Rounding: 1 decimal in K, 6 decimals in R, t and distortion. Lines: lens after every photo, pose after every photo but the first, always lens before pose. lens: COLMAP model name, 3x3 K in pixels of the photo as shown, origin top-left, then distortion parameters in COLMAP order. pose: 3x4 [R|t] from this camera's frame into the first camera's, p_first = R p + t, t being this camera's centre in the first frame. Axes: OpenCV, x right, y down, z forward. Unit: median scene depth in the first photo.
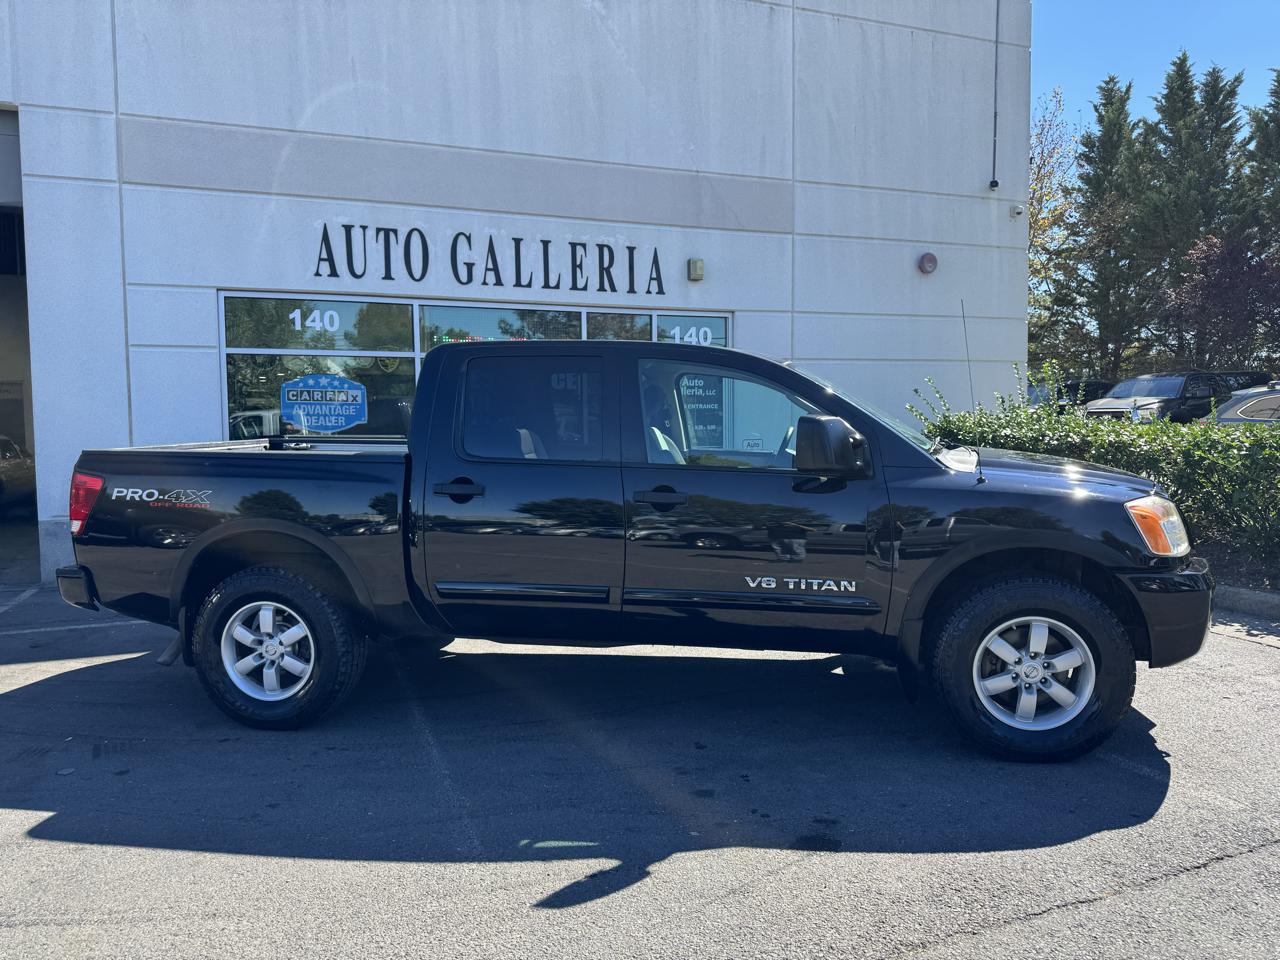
lens RADIAL K [[893.5, 0, 638.5], [0, 893.5, 475.1], [0, 0, 1]] dist [0.145578, -0.236605]
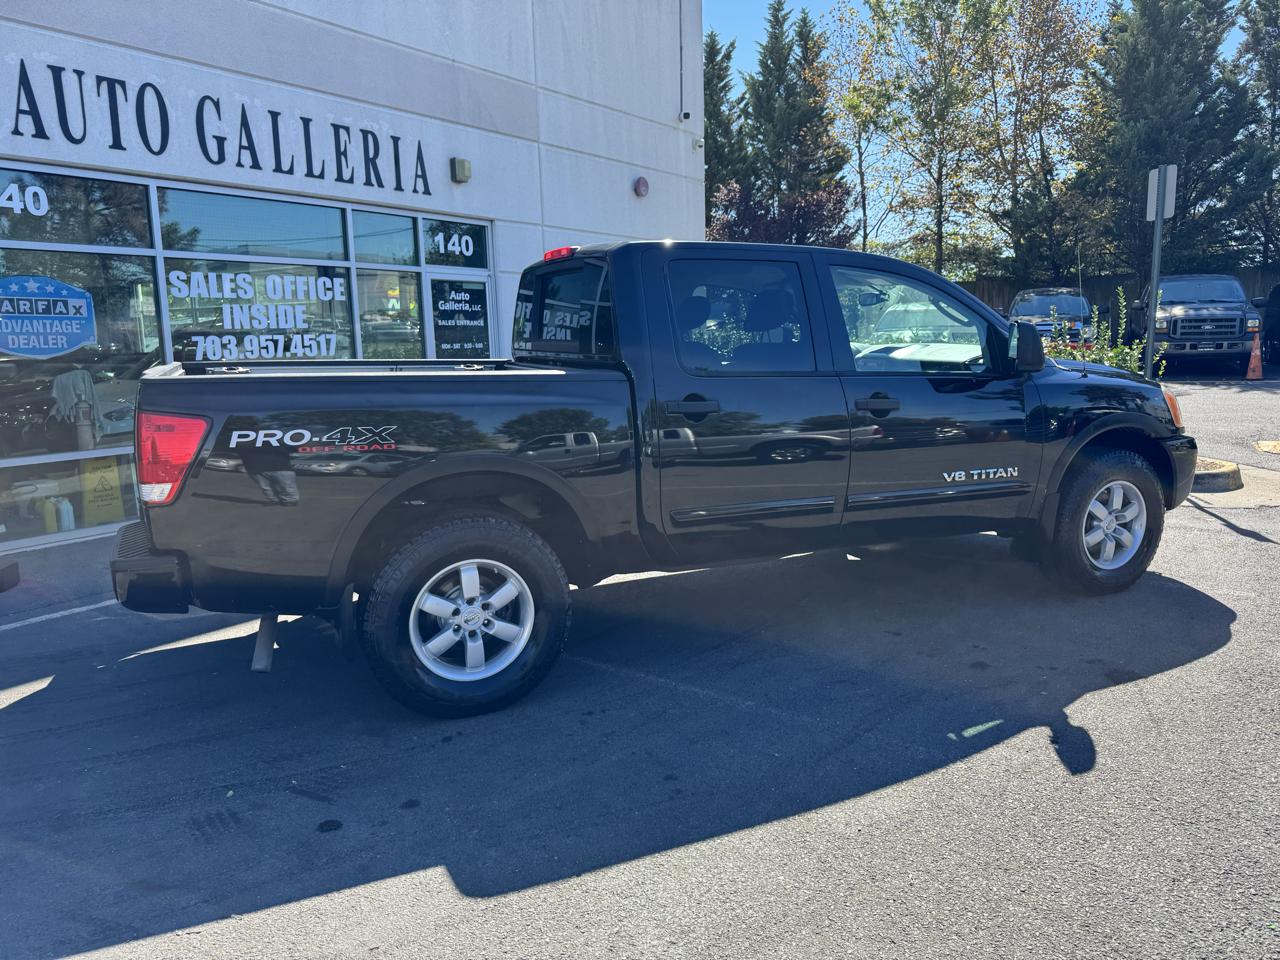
lens RADIAL K [[910.4, 0, 646.6], [0, 910.4, 473.6], [0, 0, 1]] dist [0.007136, -0.007692]
pose [[0.835700, -0.089559, 0.541835, -0.334045], [0.044472, 0.994409, 0.095773, -0.003074], [-0.547383, -0.055941, 0.835011, 0.119610]]
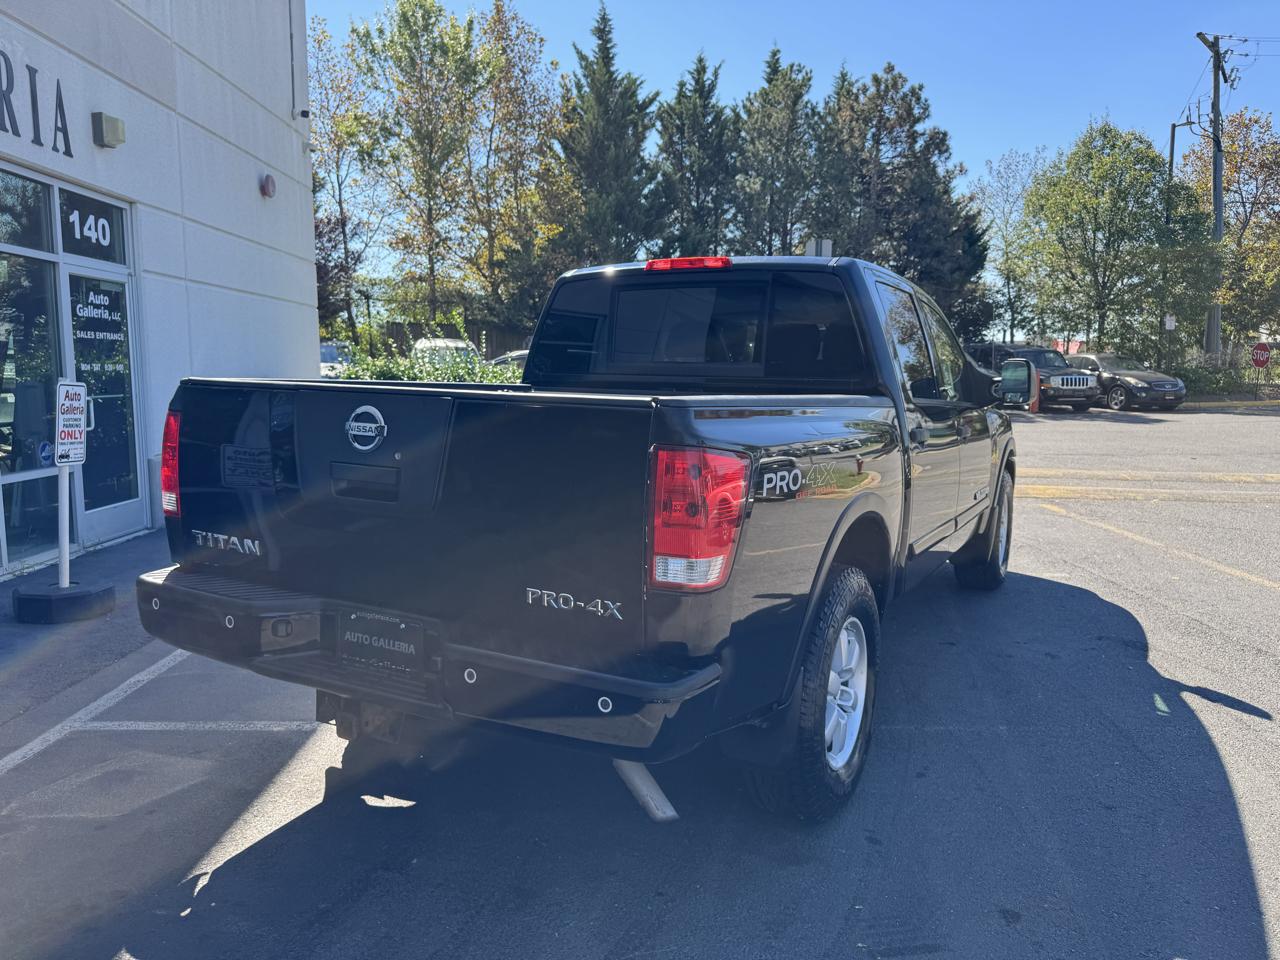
lens RADIAL K [[913.2, 0, 648.6], [0, 913.2, 476.3], [0, 0, 1]] dist [0.006042, -0.008386]
pose [[0.328639, -0.094001, 0.939766, -0.510441], [0.042347, 0.995501, 0.084767, -0.013957], [-0.943506, 0.011939, 0.331141, 0.433728]]
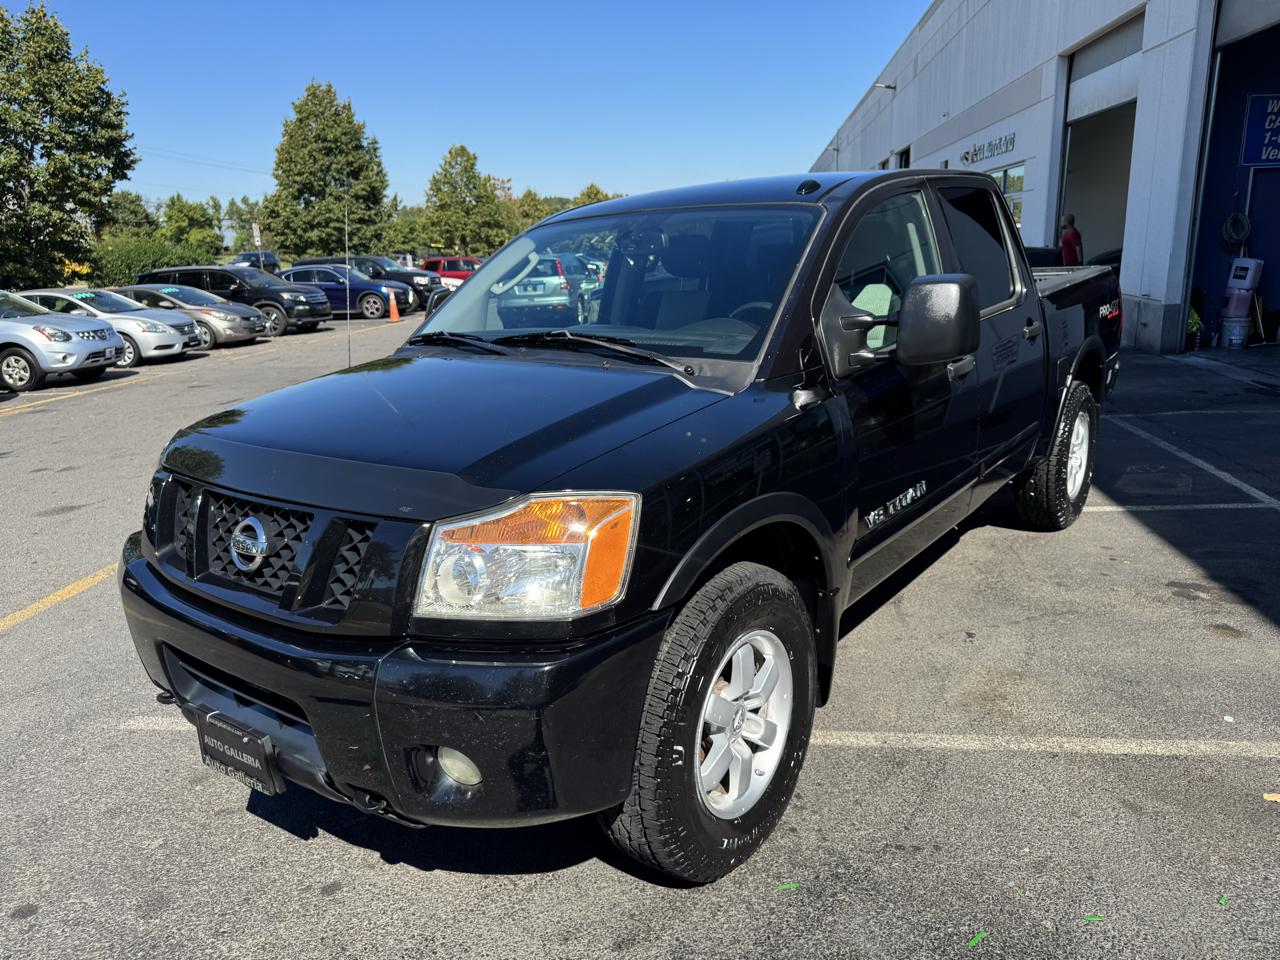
lens RADIAL K [[913.7, 0, 641.9], [0, 913.7, 478.6], [0, 0, 1]] dist [0.005403, -0.009199]
pose [[-0.464184, 0.251469, -0.849292, 0.427619], [-0.004692, 0.958140, 0.286263, -0.064334], [0.885726, 0.136864, -0.443573, 0.693335]]
